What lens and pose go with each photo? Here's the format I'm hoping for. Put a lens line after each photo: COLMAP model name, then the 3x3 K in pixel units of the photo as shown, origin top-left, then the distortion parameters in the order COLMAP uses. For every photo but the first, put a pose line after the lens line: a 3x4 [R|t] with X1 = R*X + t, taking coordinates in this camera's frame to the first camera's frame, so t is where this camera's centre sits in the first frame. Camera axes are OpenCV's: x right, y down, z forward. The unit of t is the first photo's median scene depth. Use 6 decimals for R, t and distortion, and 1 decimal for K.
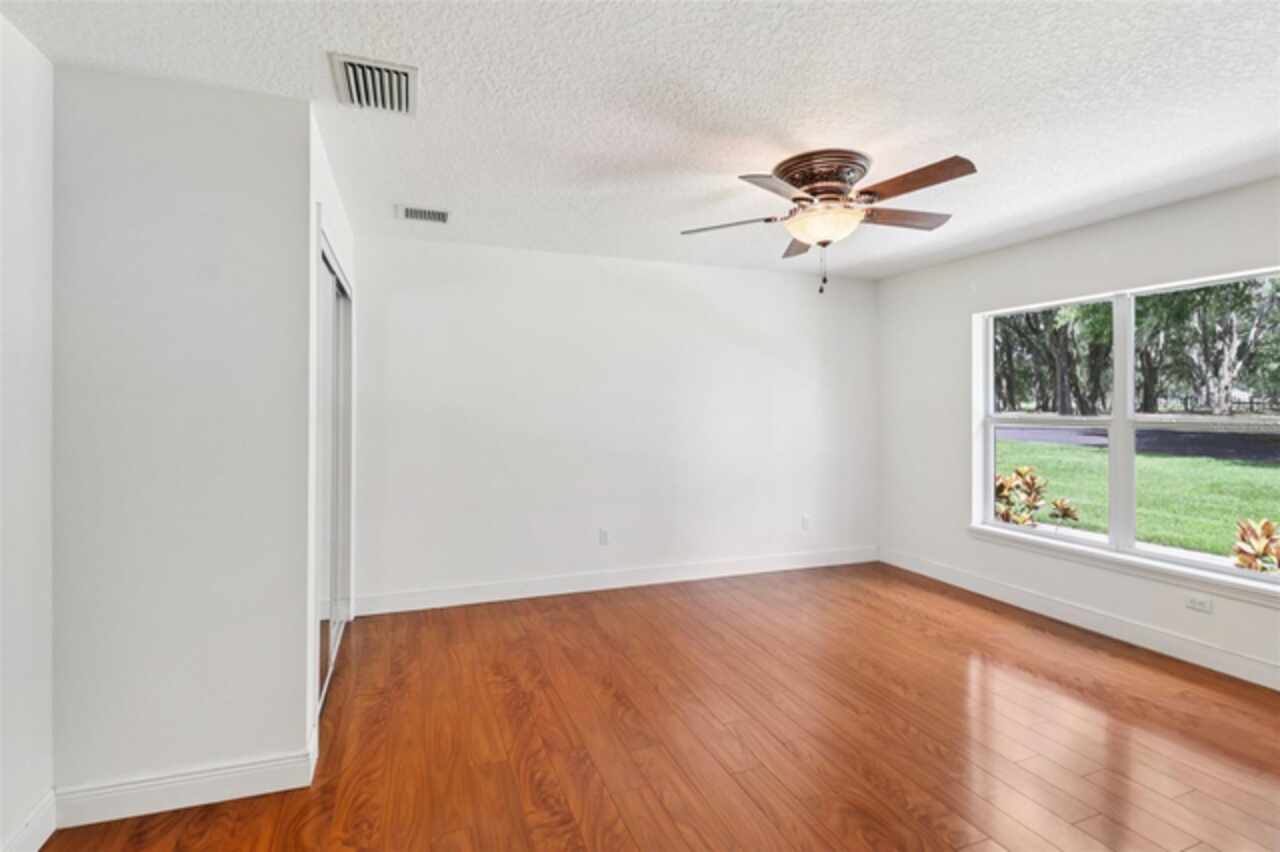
lens RADIAL K [[609.9, 0, 638.6], [0, 609.9, 401.5], [0, 0, 1]] dist [-0.000590, -0.012502]
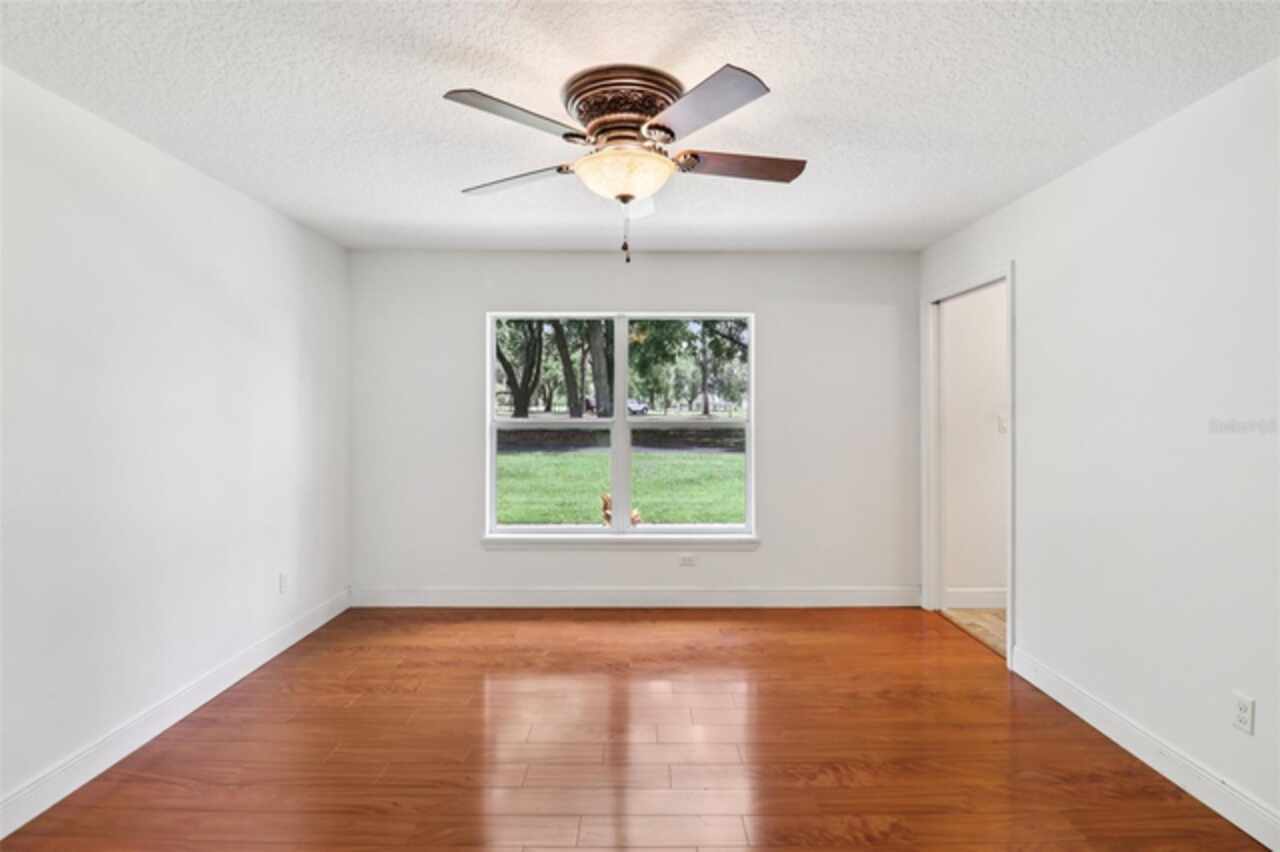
lens RADIAL K [[609.9, 0, 638.6], [0, 609.9, 401.5], [0, 0, 1]] dist [-0.000590, -0.012502]
pose [[0.356469, 0.010033, 0.934253, -0.328774], [-0.005875, 0.999947, -0.008497, 0.001517], [-0.934289, -0.002460, 0.356509, 0.581056]]
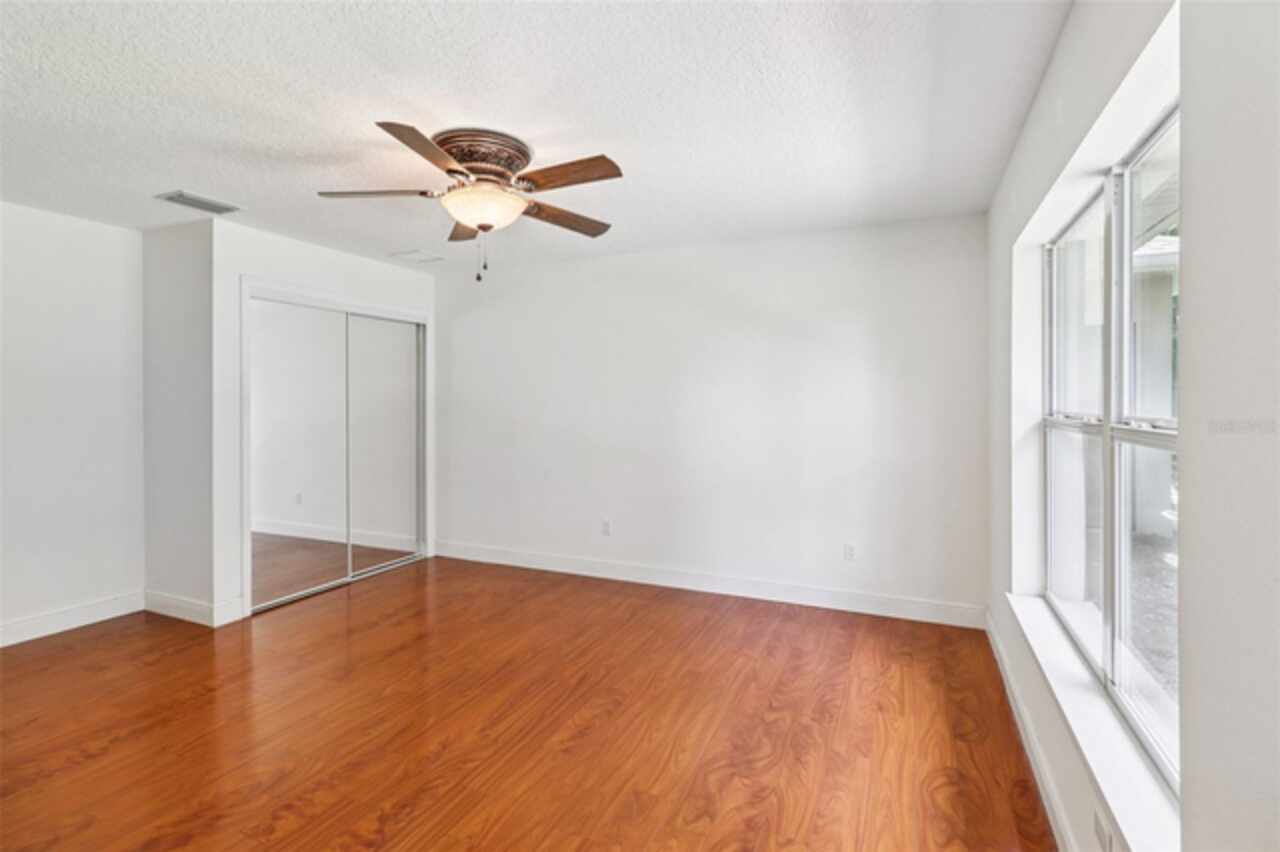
lens RADIAL K [[609.9, 0, 638.6], [0, 609.9, 401.5], [0, 0, 1]] dist [-0.000590, -0.012502]
pose [[0.709170, 0.000309, -0.705037, 0.924824], [0.007679, 0.999937, 0.008162, 0.005129], [0.704996, -0.011202, 0.709123, 0.408970]]
